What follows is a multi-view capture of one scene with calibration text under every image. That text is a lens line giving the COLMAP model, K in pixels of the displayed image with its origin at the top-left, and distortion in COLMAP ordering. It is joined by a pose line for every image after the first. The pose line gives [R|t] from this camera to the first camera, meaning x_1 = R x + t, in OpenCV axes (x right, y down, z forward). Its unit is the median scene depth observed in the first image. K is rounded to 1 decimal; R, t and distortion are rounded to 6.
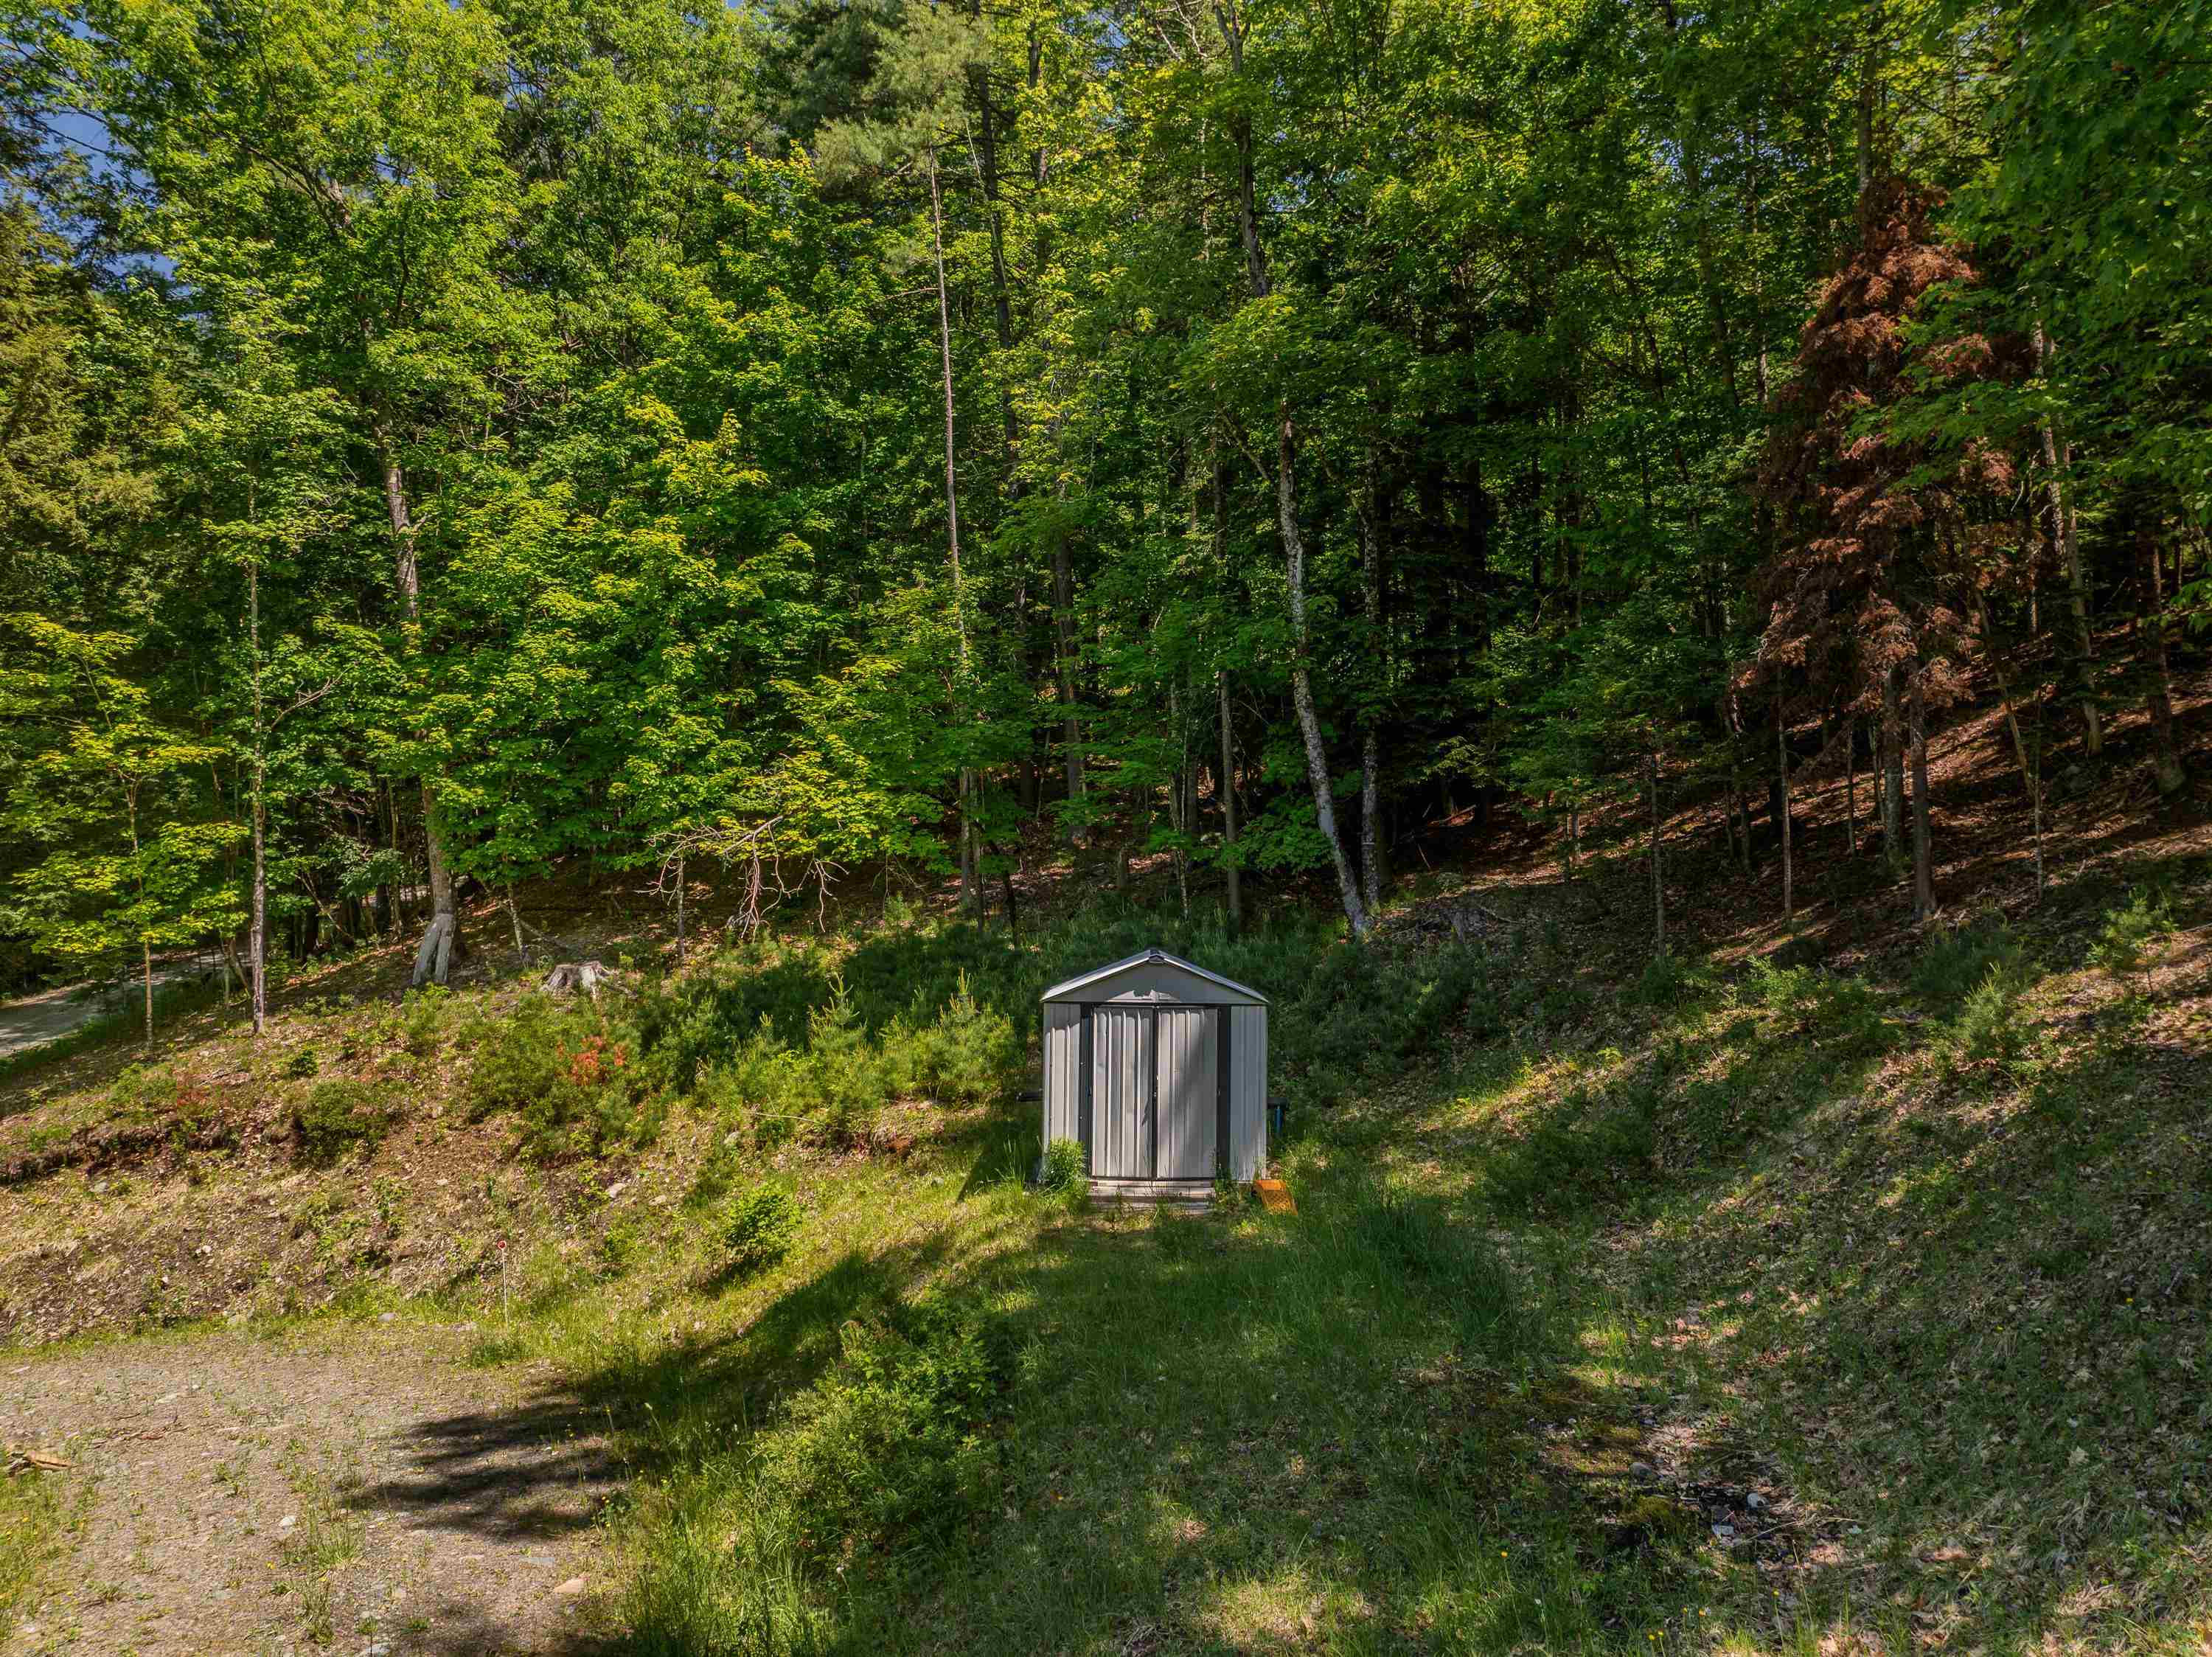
lens RADIAL K [[1570.7, 0, 1109.6], [0, 1570.7, 827.9], [0, 0, 1]] dist [-0.054093, 0.022544]
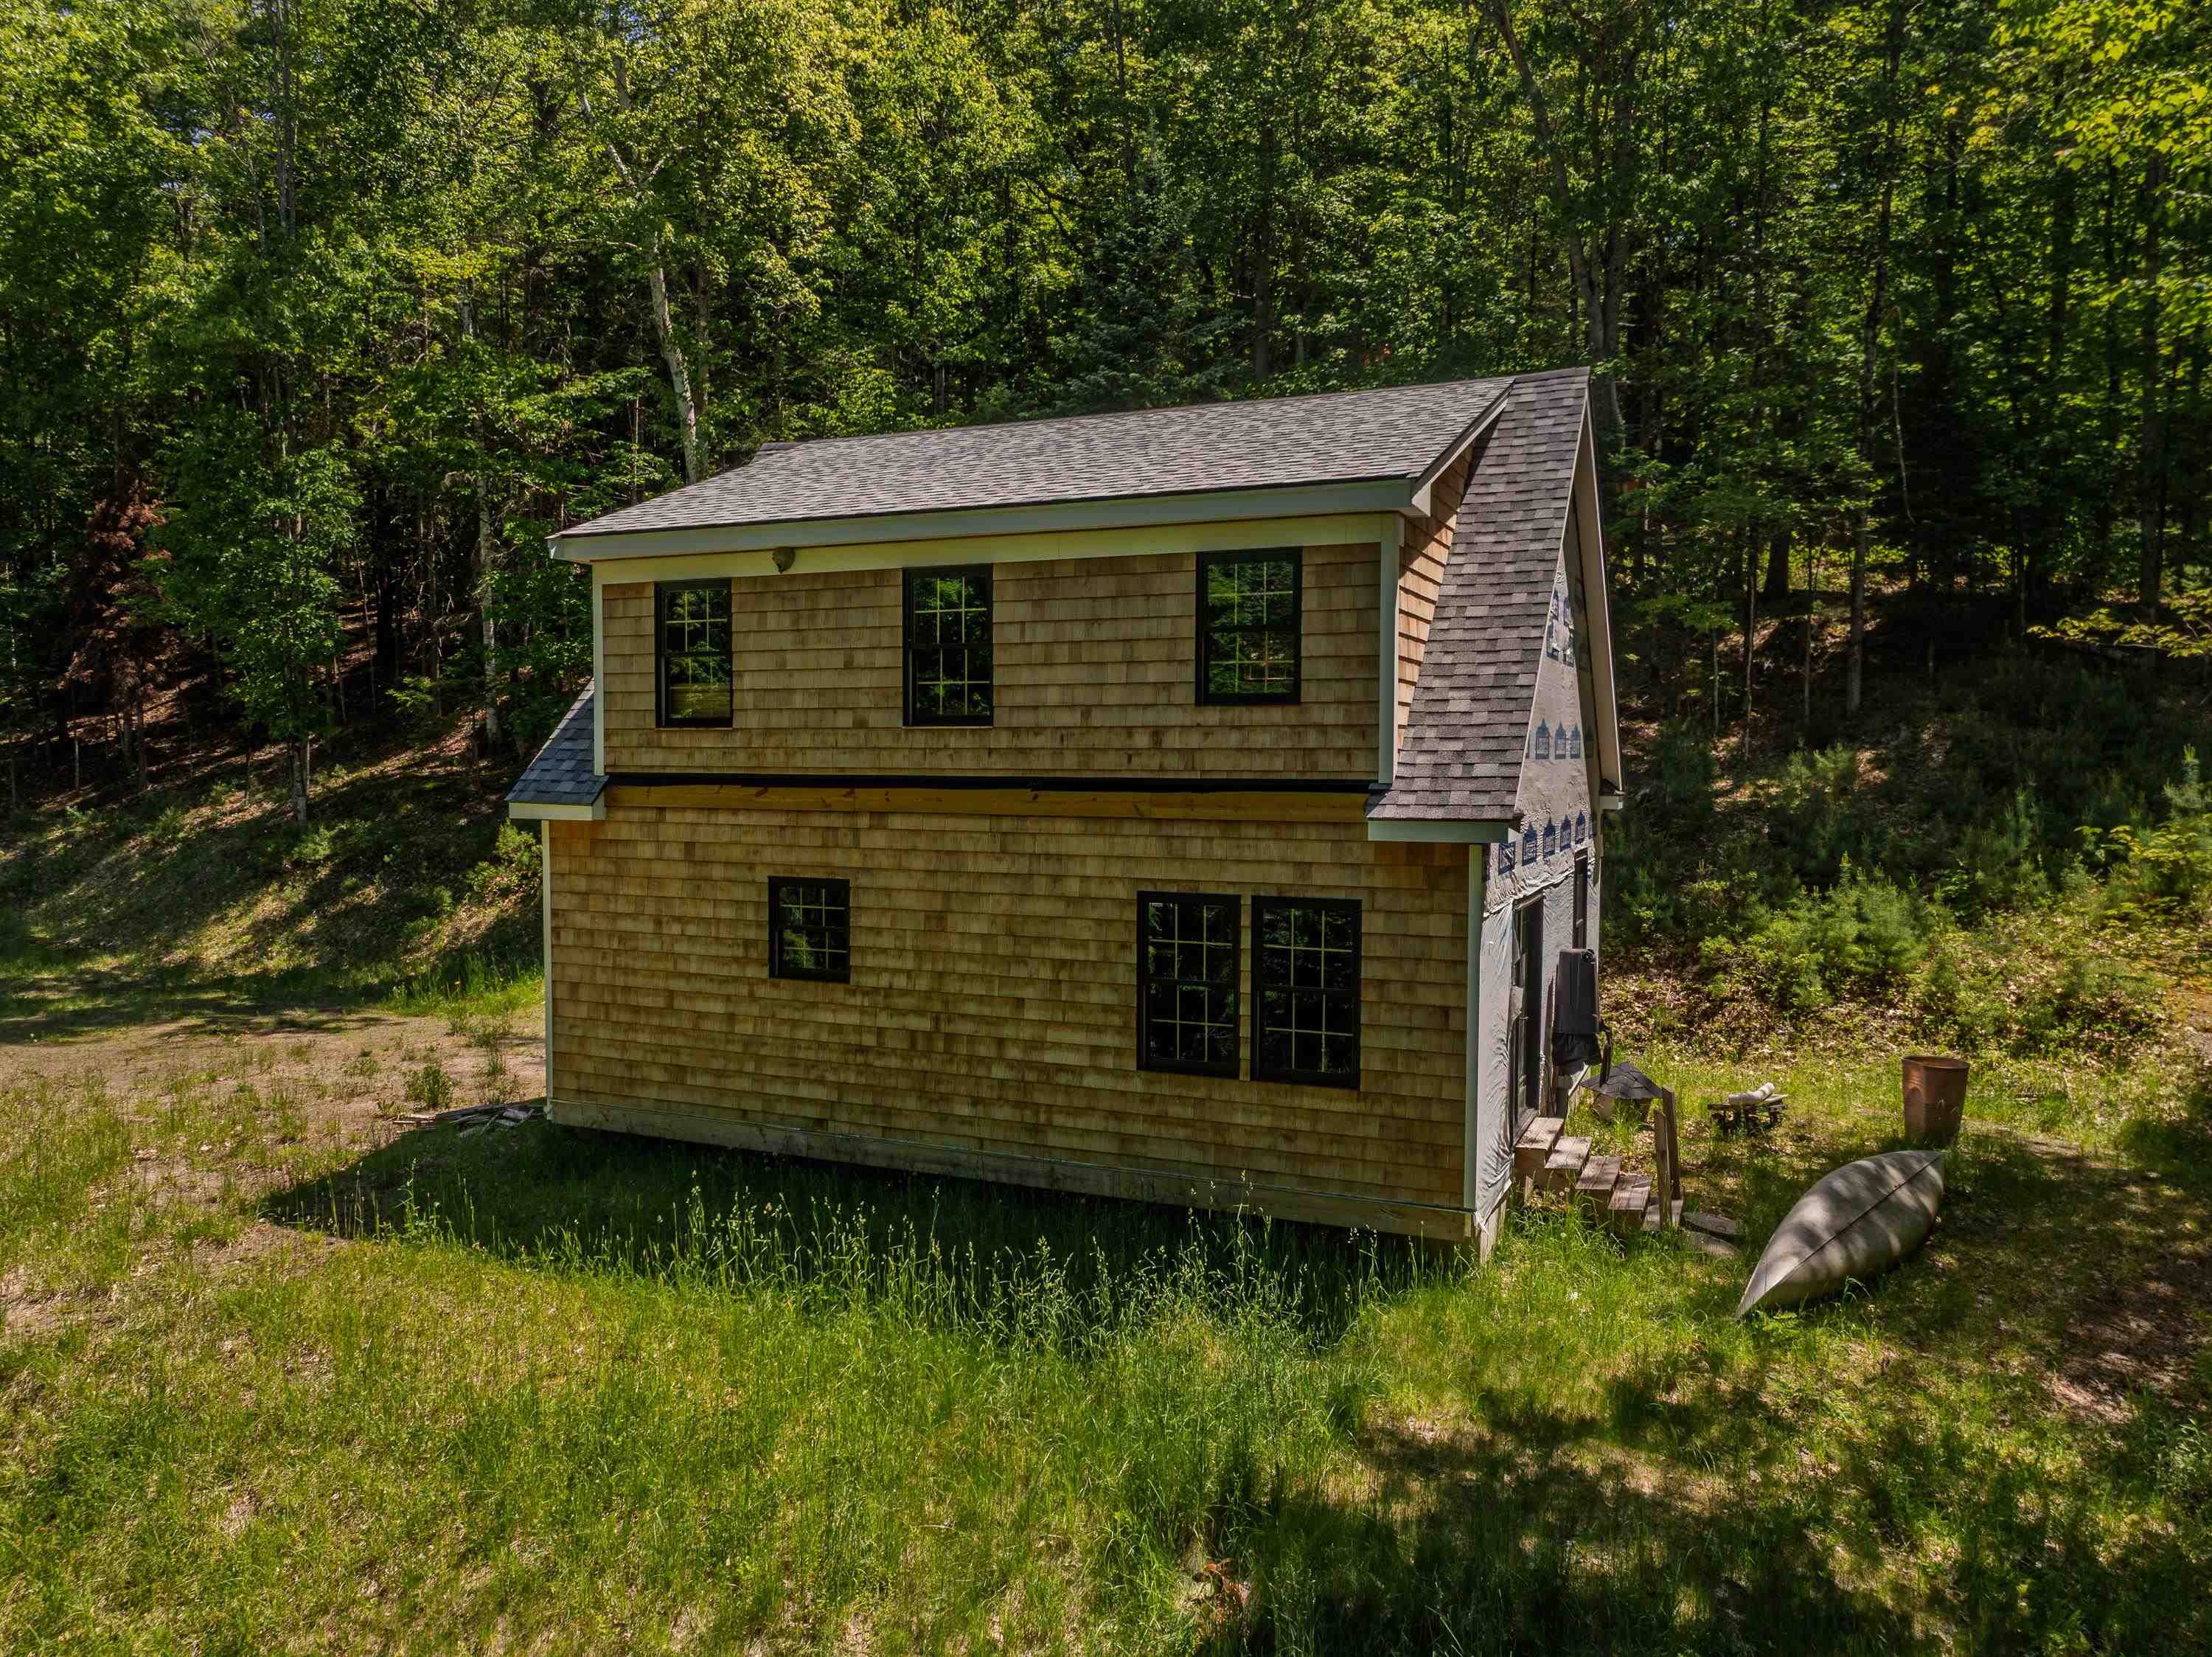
lens RADIAL K [[1570.7, 0, 1110.4], [0, 1570.7, 829.3], [0, 0, 1]] dist [-0.054093, 0.022544]
pose [[0.499542, -0.037995, 0.865456, -0.814214], [-0.033140, 0.997468, 0.062919, -0.081080], [-0.865656, -0.060112, 0.497018, -1.520947]]
